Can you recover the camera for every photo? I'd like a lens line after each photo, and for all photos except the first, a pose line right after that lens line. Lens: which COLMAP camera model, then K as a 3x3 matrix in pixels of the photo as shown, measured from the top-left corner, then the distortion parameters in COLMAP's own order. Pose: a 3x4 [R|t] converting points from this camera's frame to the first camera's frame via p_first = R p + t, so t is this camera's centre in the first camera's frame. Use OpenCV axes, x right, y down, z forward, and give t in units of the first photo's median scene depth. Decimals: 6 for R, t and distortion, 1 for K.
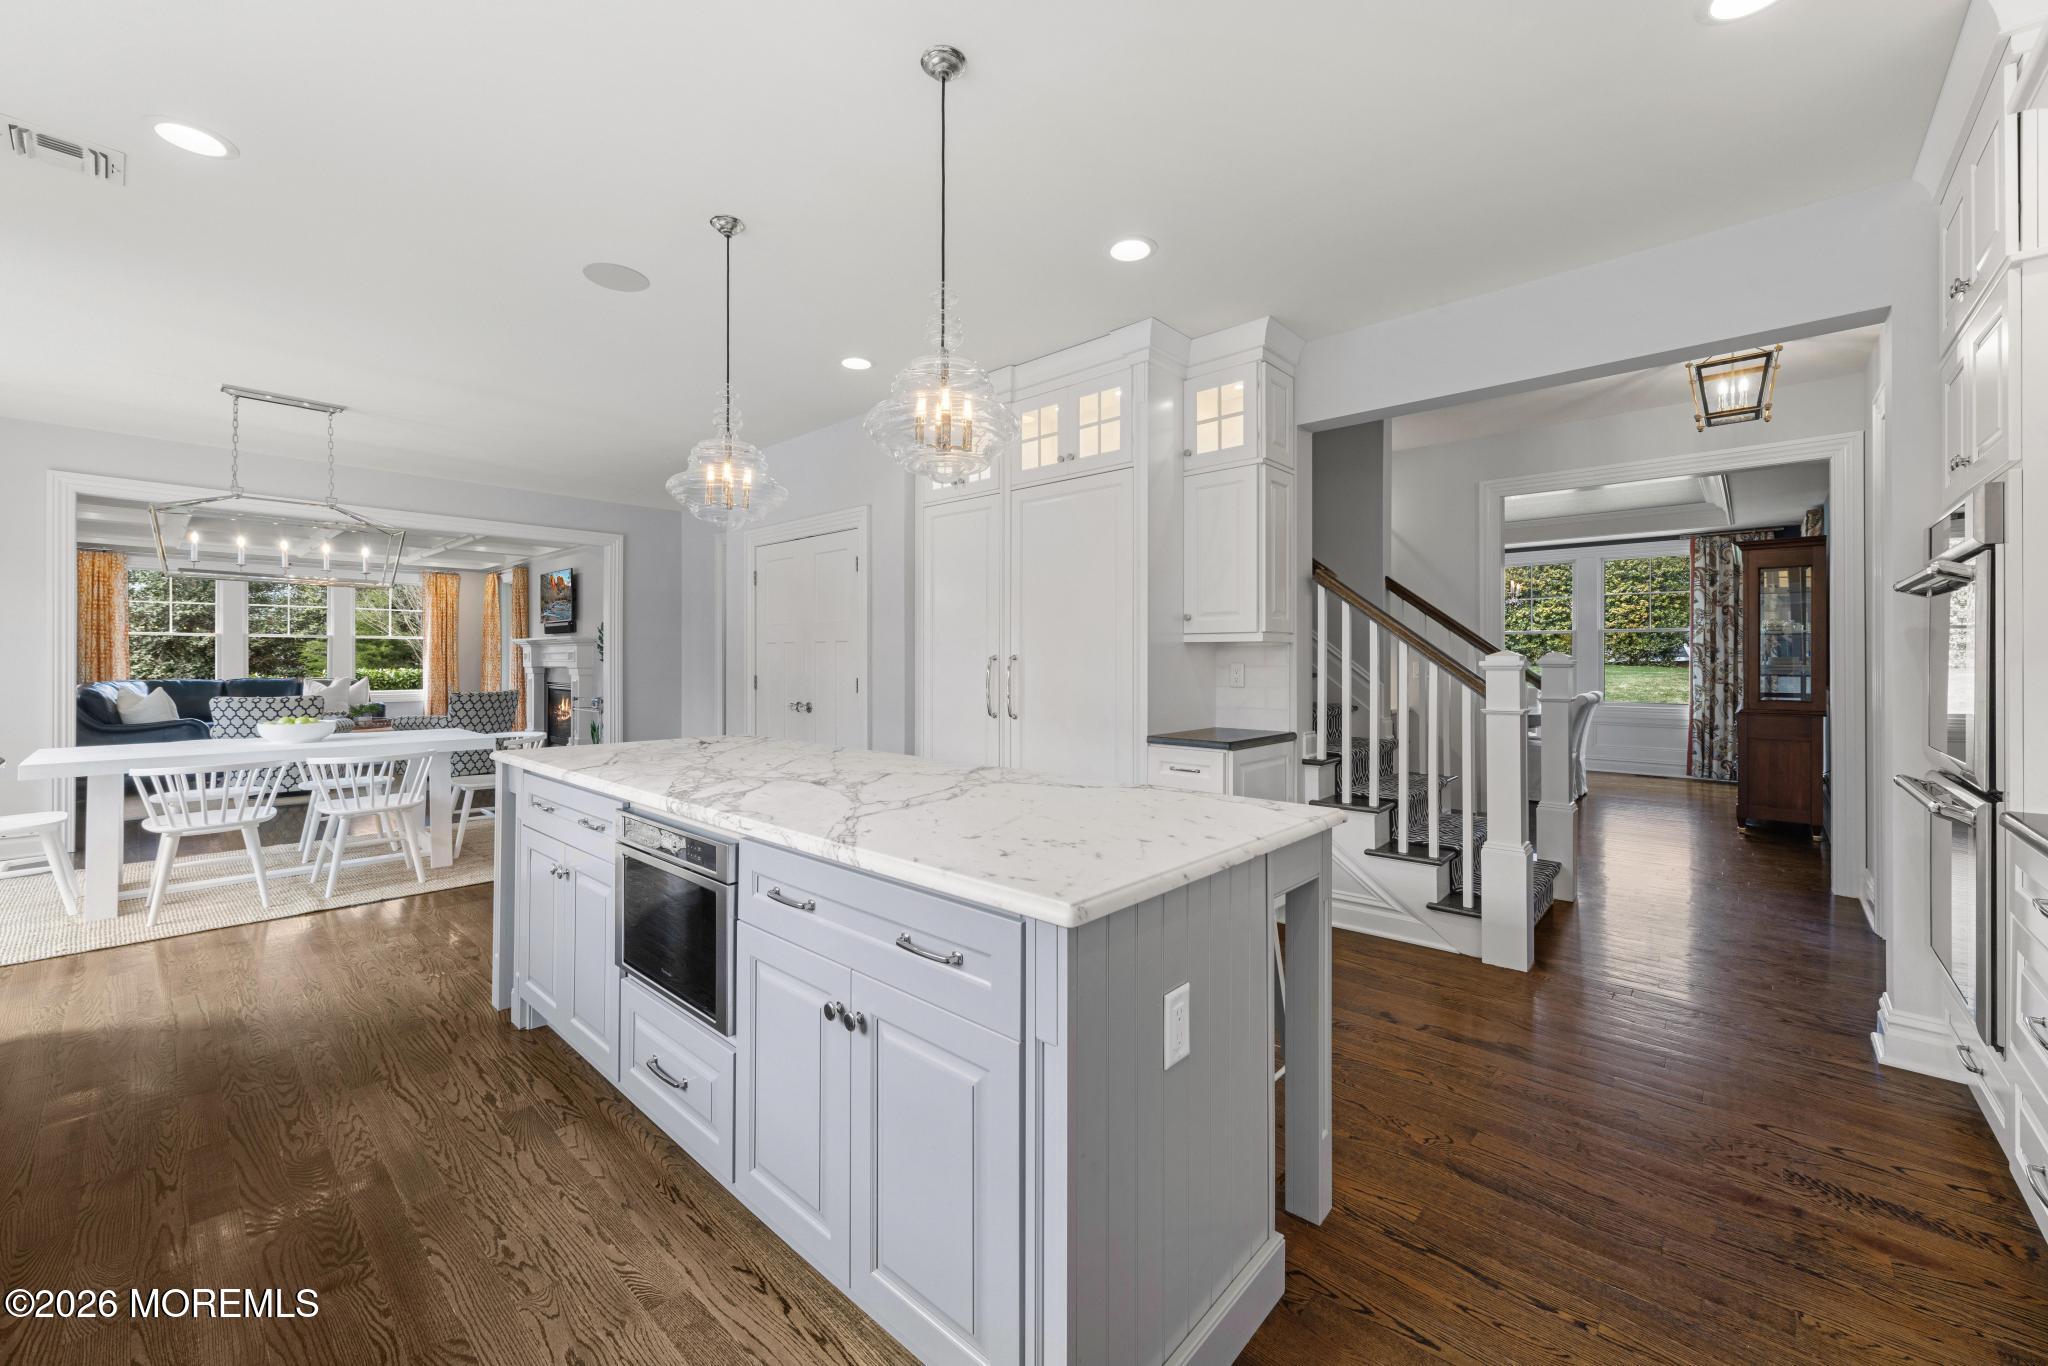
lens RADIAL K [[796.0, 0, 1026.2], [0, 796.0, 654.3], [0, 0, 1]] dist [0.003434, 0.000016]
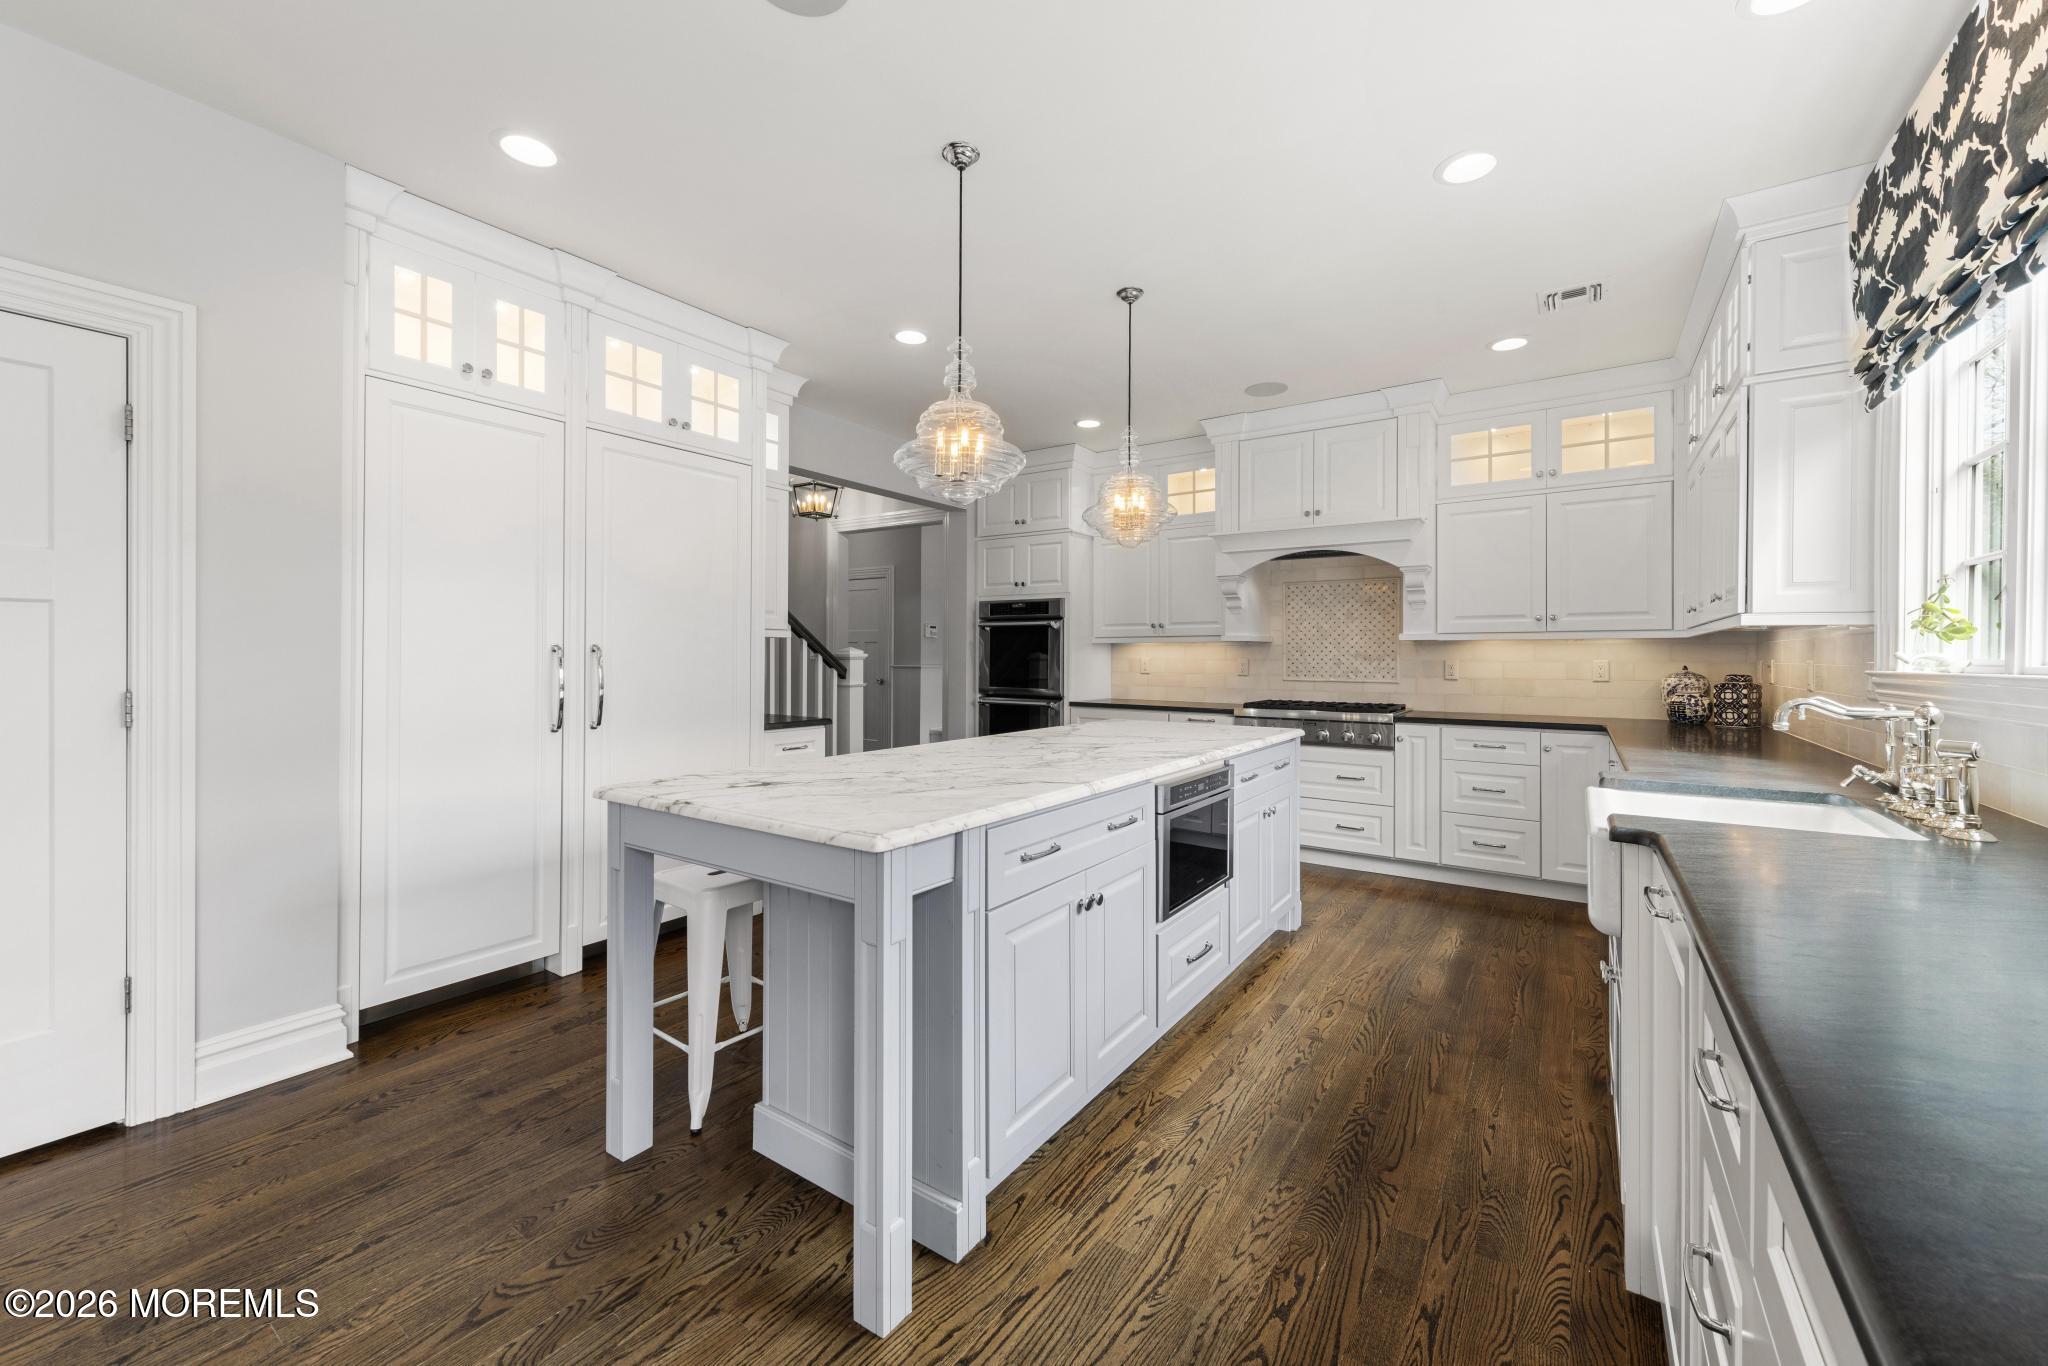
lens RADIAL K [[796.0, 0, 1026.2], [0, 796.0, 654.3], [0, 0, 1]] dist [0.003434, 0.000016]
pose [[-0.126782, -0.004053, 0.991922, -1.452063], [-0.004291, 0.999985, 0.003538, 0.006758], [-0.991921, -0.003808, -0.126797, 1.205178]]
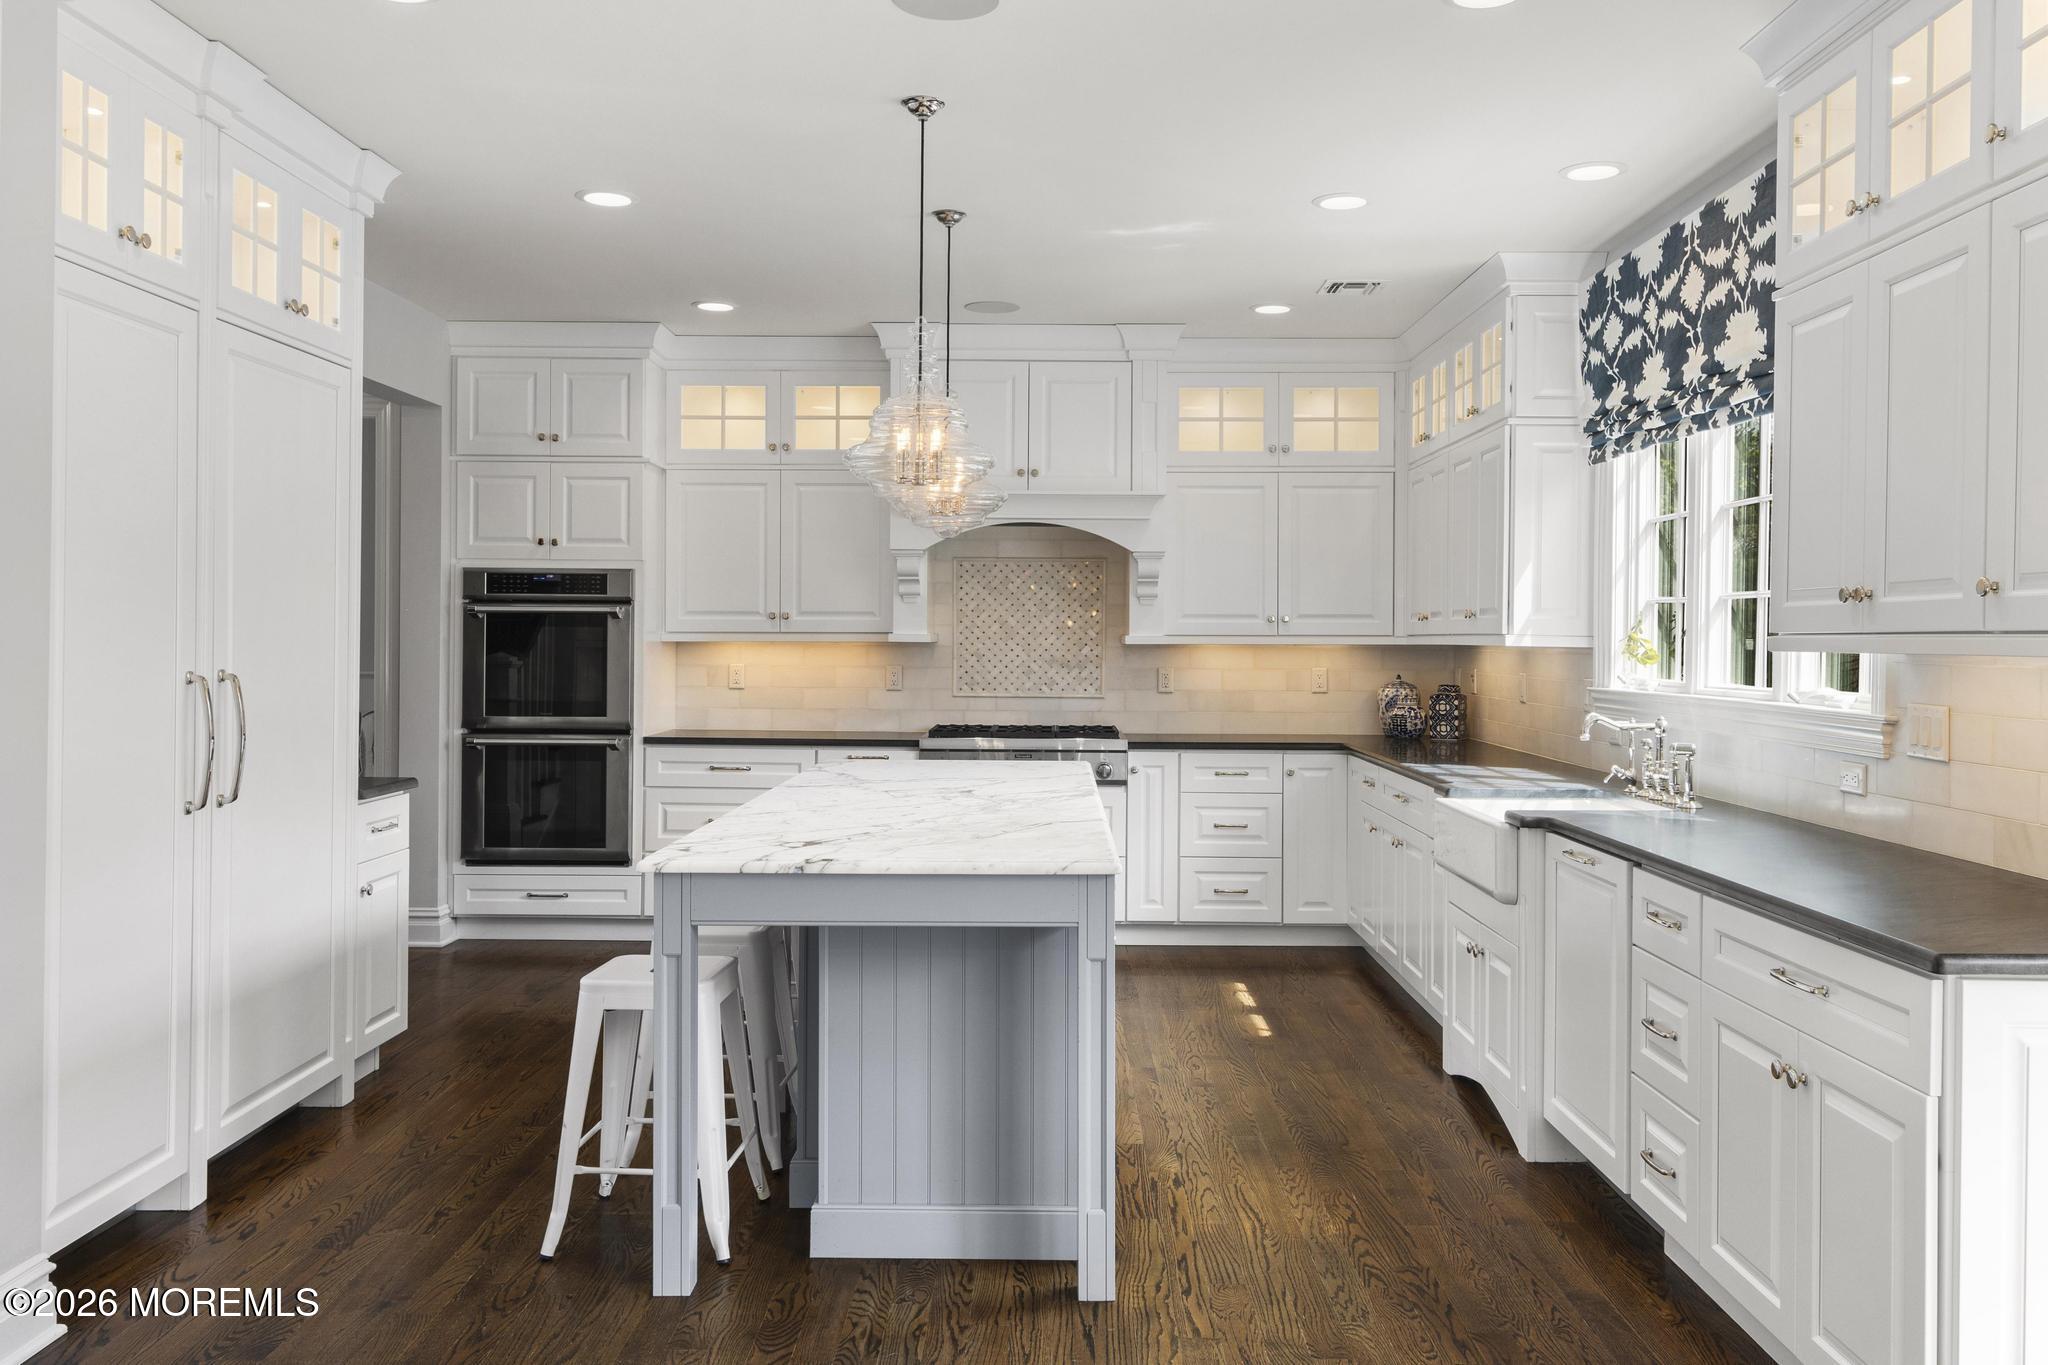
lens RADIAL K [[1623.8, 0, 1030.1], [0, 1623.8, 640.3], [0, 0, 1]] dist [-0.006659, -0.000449]
pose [[-0.658691, -0.012315, 0.752313, -1.847338], [-0.010098, 0.999921, 0.007527, -0.053567], [-0.752346, -0.002639, -0.658763, 2.234234]]
